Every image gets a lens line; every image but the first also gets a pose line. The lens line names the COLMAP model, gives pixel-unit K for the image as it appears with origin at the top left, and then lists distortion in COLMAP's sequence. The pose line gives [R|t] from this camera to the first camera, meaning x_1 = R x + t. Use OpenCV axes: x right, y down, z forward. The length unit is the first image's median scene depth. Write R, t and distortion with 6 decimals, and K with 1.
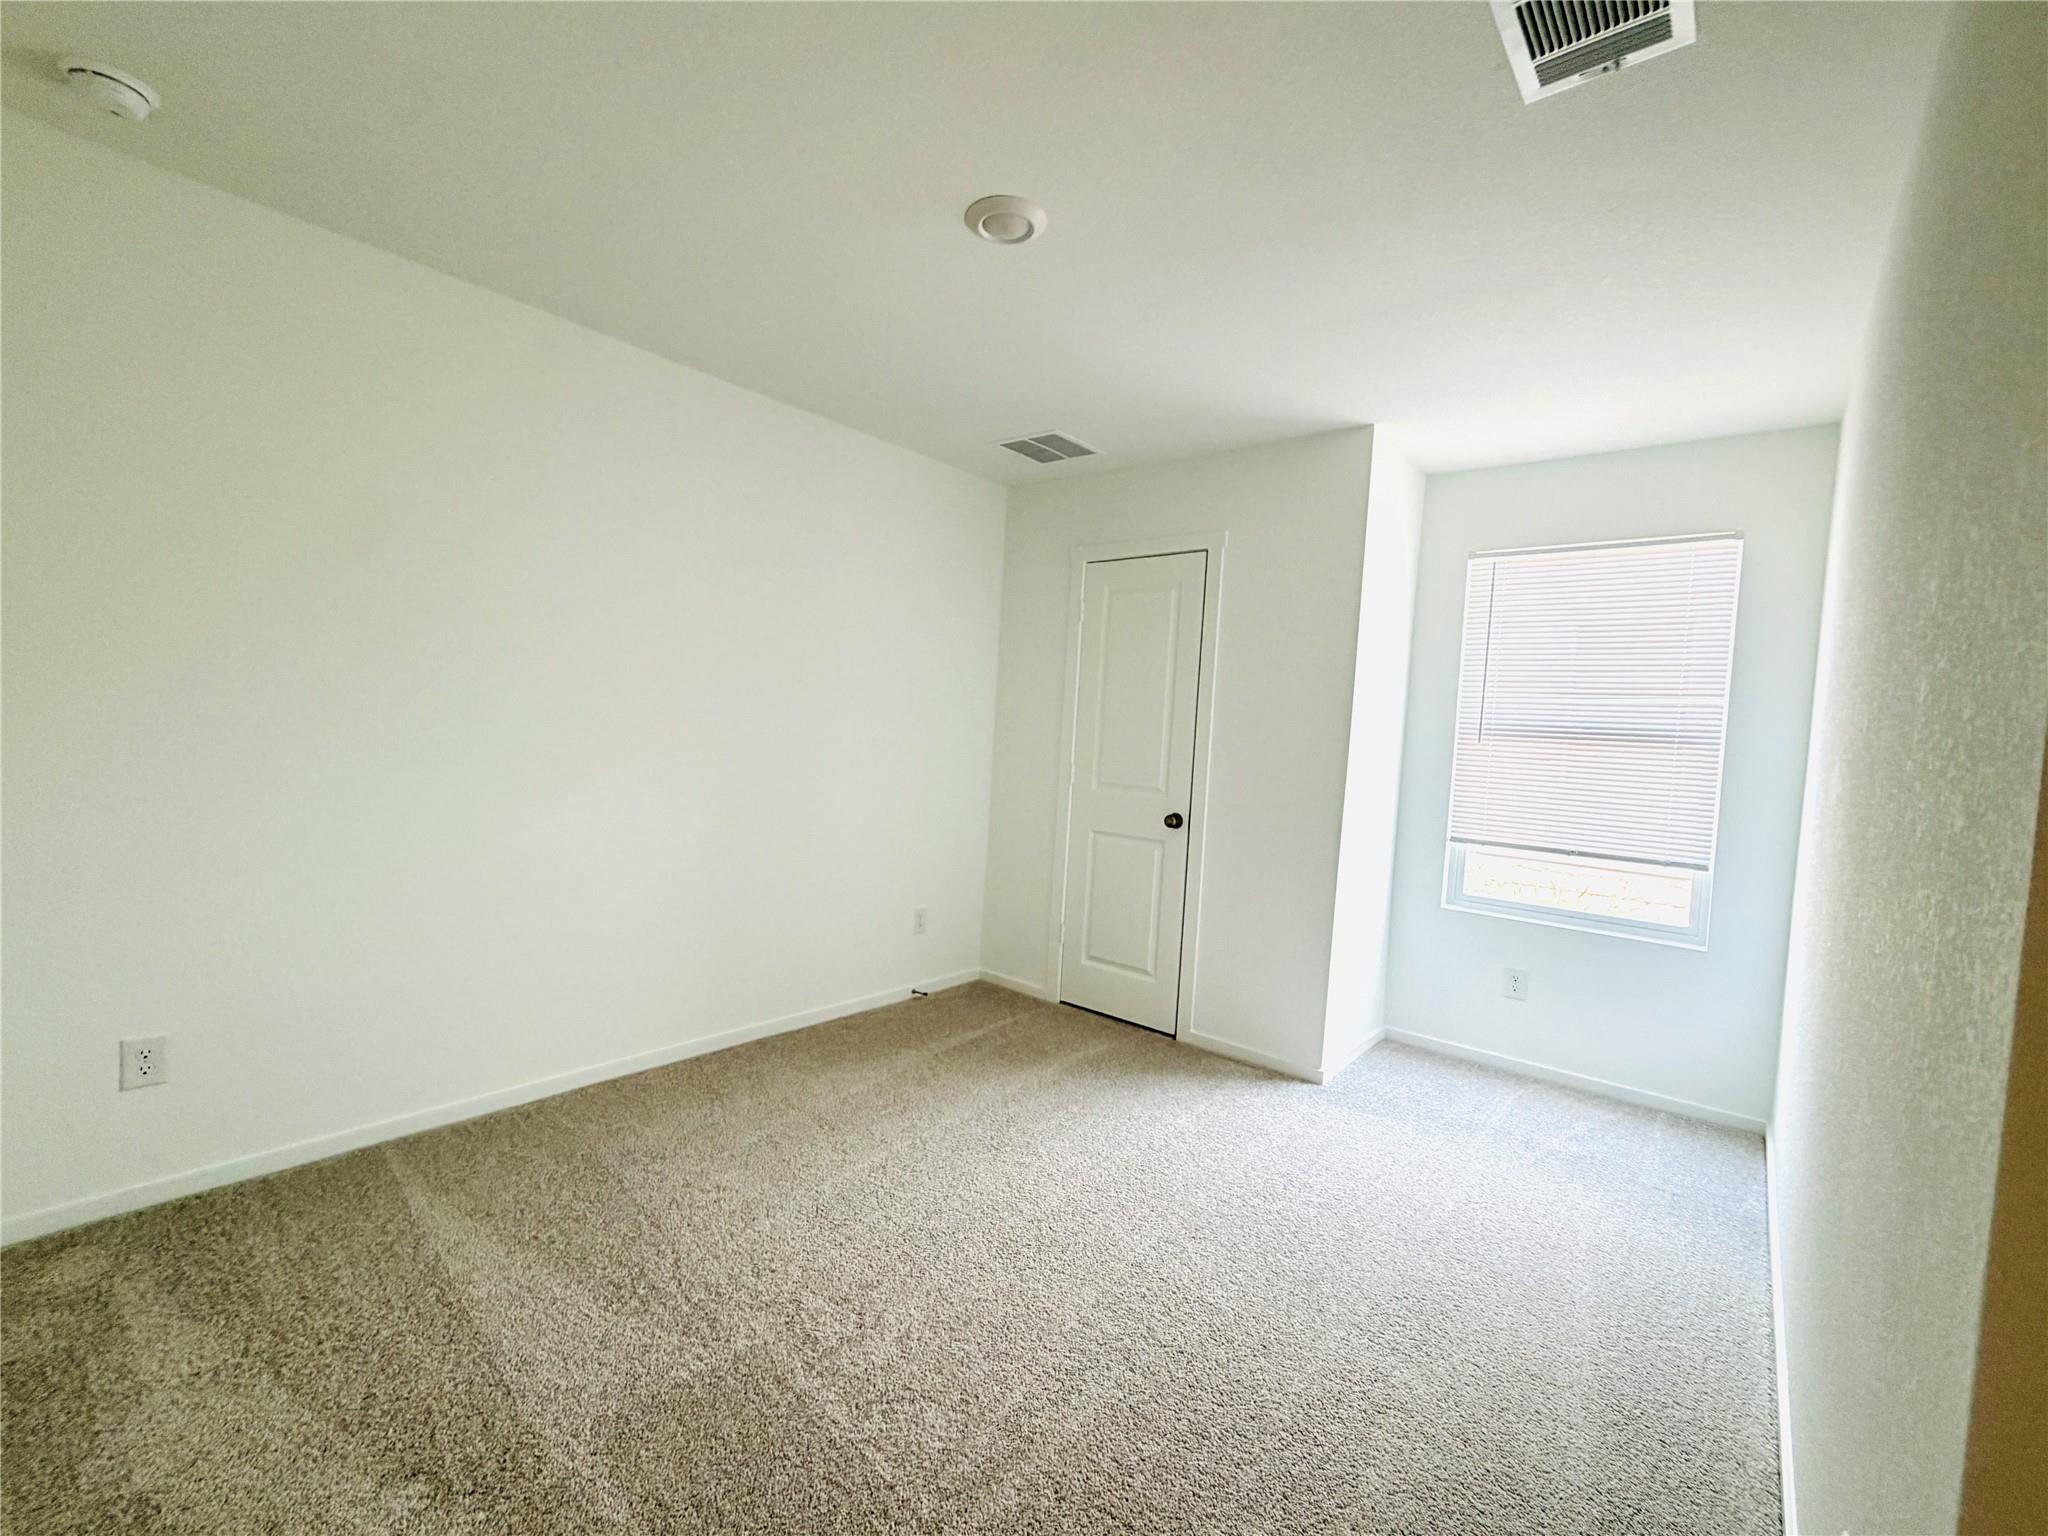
lens RADIAL K [[884.6, 0, 1010.6], [0, 884.6, 758.9], [0, 0, 1]] dist [-0.001659, -0.000064]
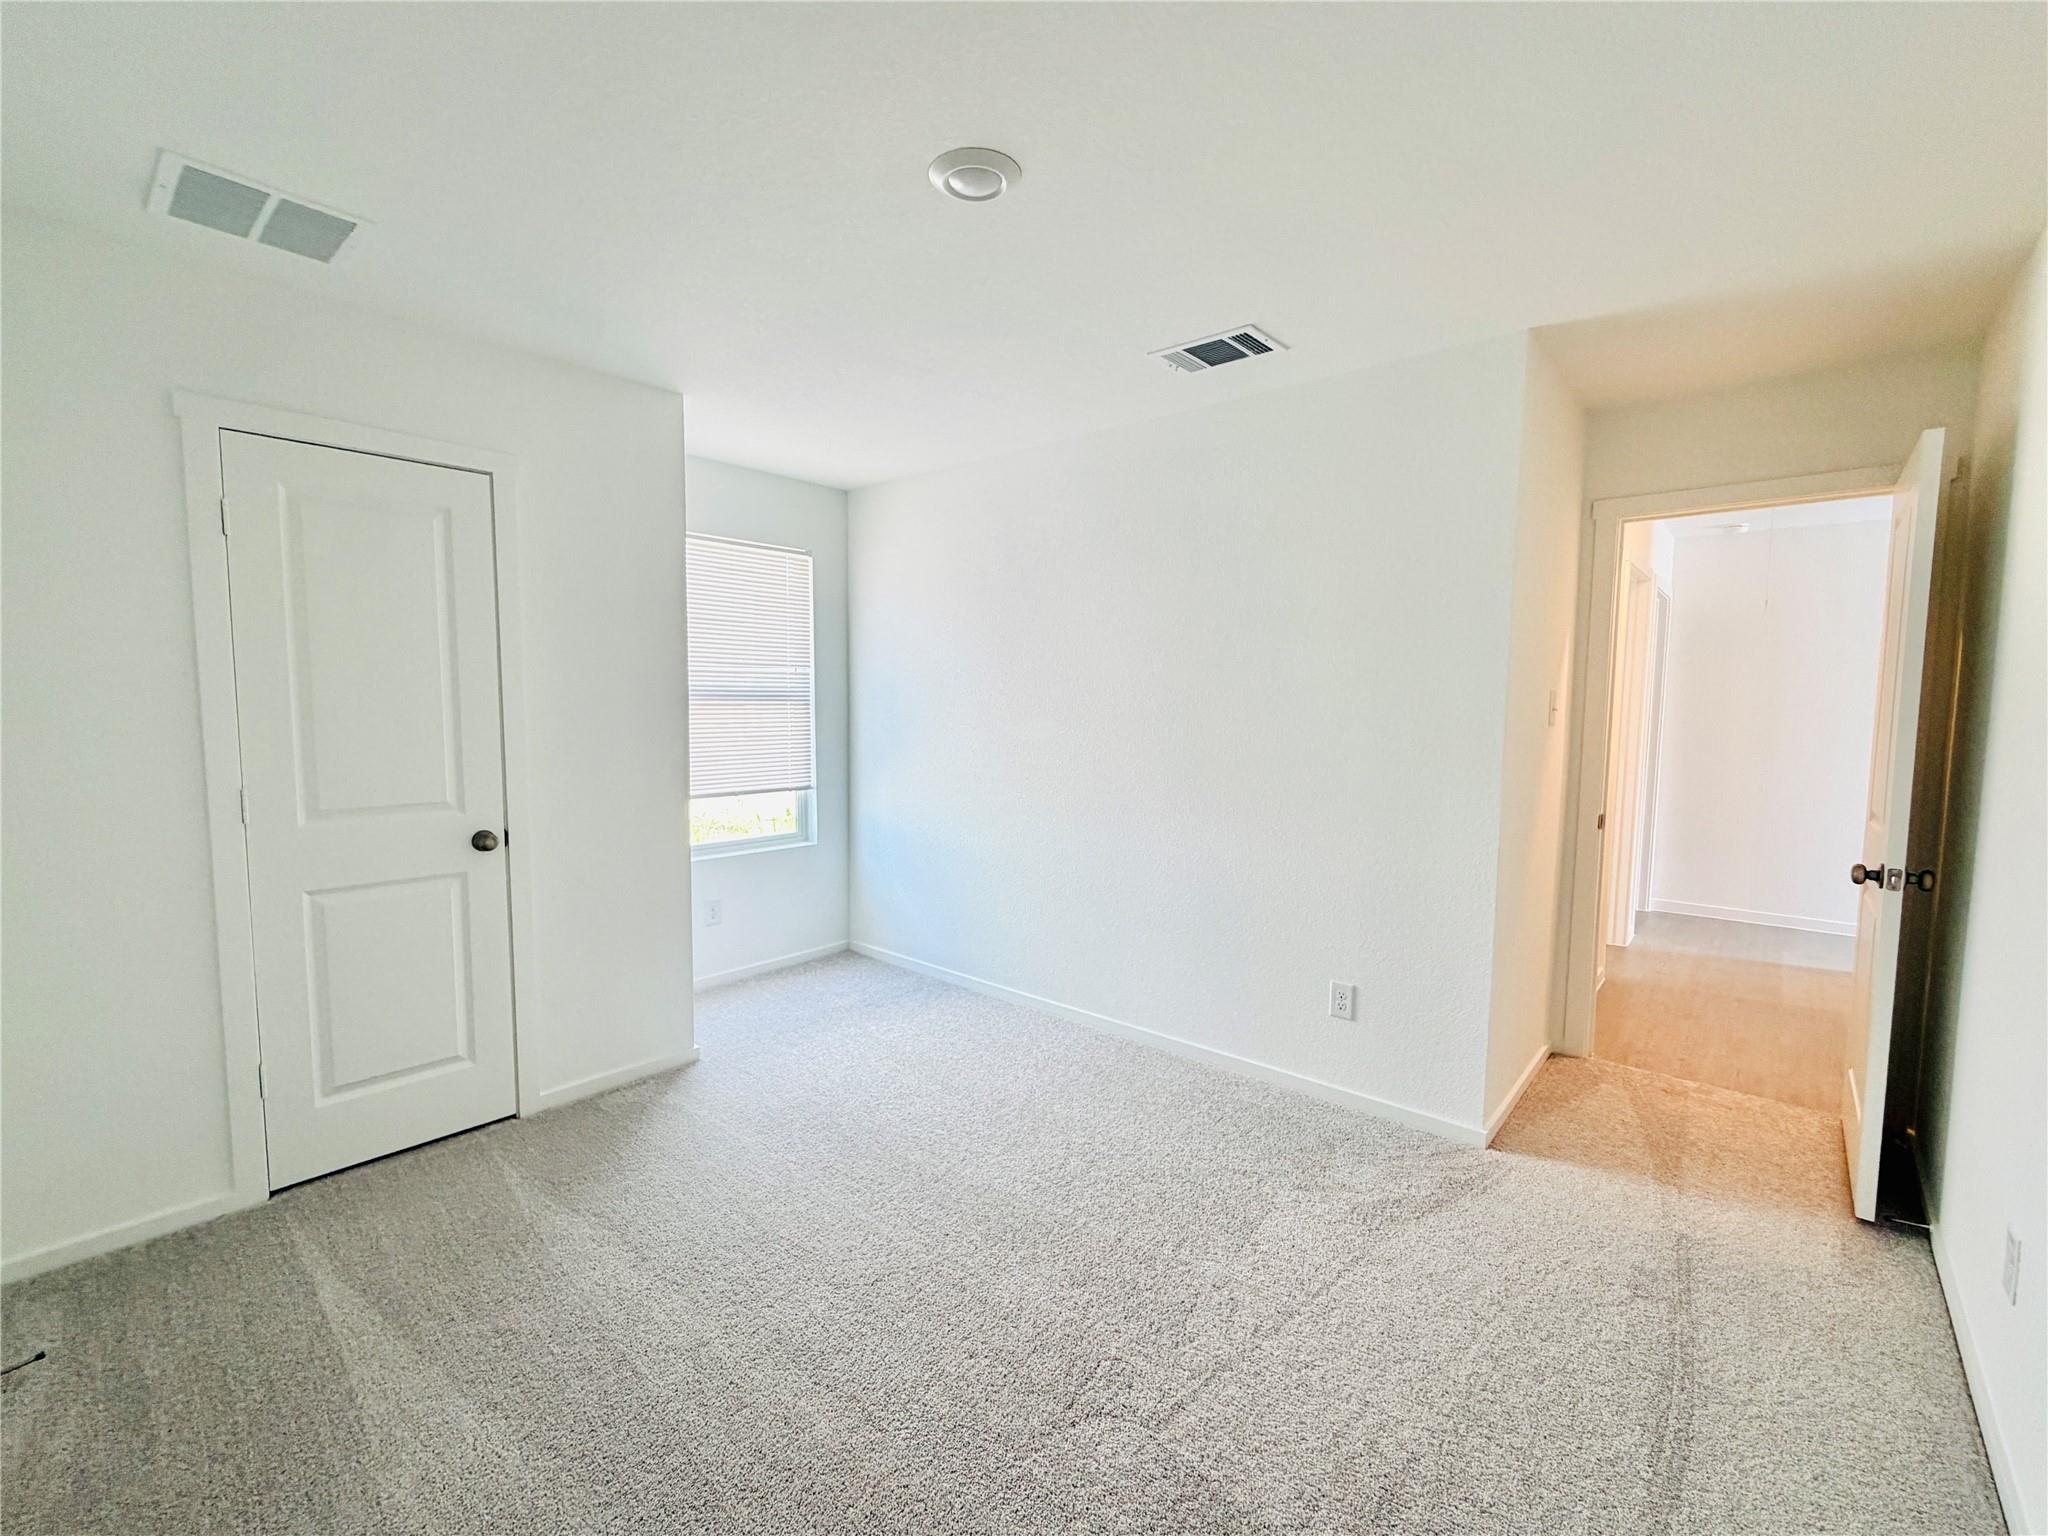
lens RADIAL K [[884.6, 0, 1018.8], [0, 884.6, 770.3], [0, 0, 1]] dist [-0.001659, -0.000064]
pose [[0.013739, -0.134524, 0.990815, -0.532083], [0.036035, 0.990331, 0.133959, -0.071240], [-0.999256, 0.033864, 0.018454, 0.539272]]
